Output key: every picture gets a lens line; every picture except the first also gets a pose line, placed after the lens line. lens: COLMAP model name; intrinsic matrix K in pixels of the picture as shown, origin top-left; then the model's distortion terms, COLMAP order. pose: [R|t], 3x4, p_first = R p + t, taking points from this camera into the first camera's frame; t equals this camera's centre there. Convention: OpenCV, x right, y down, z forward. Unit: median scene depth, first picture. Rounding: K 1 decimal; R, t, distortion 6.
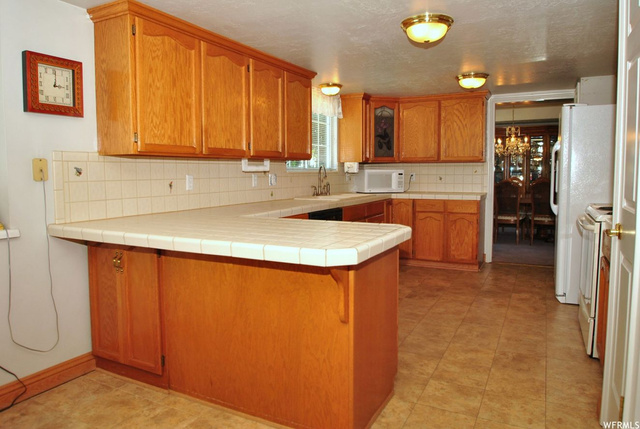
lens RADIAL K [[449.5, 0, 320.1], [0, 449.5, 205.3], [0, 0, 1]] dist [-0.048532, 0.000367]
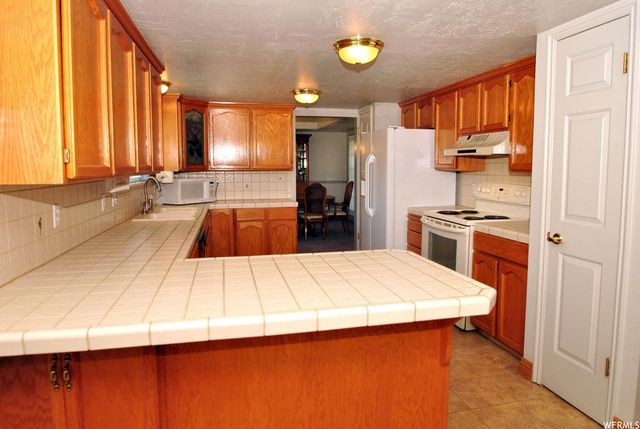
lens RADIAL K [[426.9, 0, 331.0], [0, 426.9, 204.9], [0, 0, 1]] dist [-0.041626, -0.000017]
pose [[0.750801, -0.056088, 0.658143, -0.238789], [0.047394, 0.998395, 0.031018, -0.040411], [-0.658826, 0.007904, 0.752254, 0.161490]]
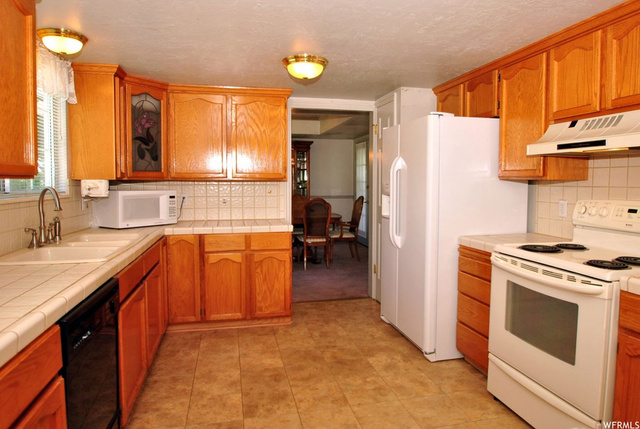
lens RADIAL K [[412.0, 0, 323.6], [0, 412.0, 204.4], [0, 0, 1]] dist [-0.030187, 0.000455]
pose [[0.764276, -0.028812, 0.644245, -0.048613], [0.042231, 0.999093, -0.005418, -0.047492], [-0.643505, 0.031348, 0.764800, 0.395985]]
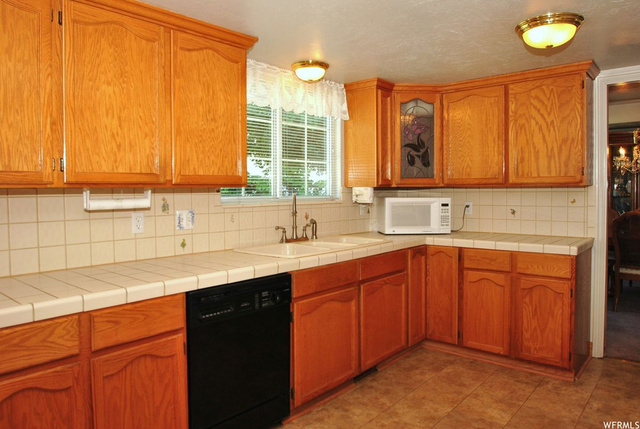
lens RADIAL K [[449.5, 0, 320.1], [0, 449.5, 205.3], [0, 0, 1]] dist [-0.048532, 0.000367]
pose [[0.972136, 0.005114, -0.234360, 0.163717], [-0.014681, 0.999128, -0.039096, -0.043666], [0.233956, 0.041448, 0.971363, 0.361473]]
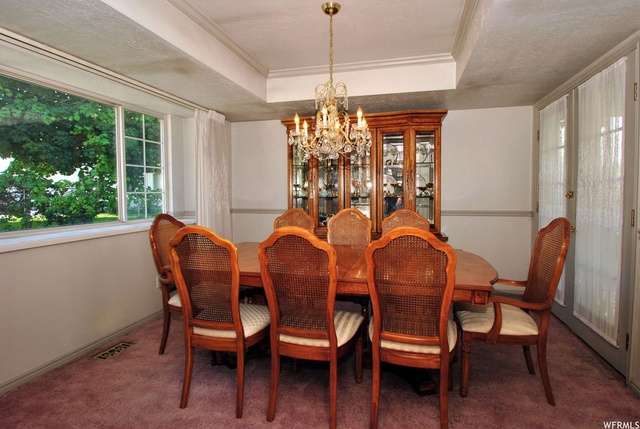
lens RADIAL K [[346.6, 0, 320.8], [0, 346.6, 199.6], [0, 0, 1]] dist [0.002221, 0.000220]
pose [[0.973308, -0.006160, 0.229419, 0.471853], [0.016797, 0.998871, -0.044442, -0.084195], [-0.228886, 0.047110, 0.972313, 0.935783]]
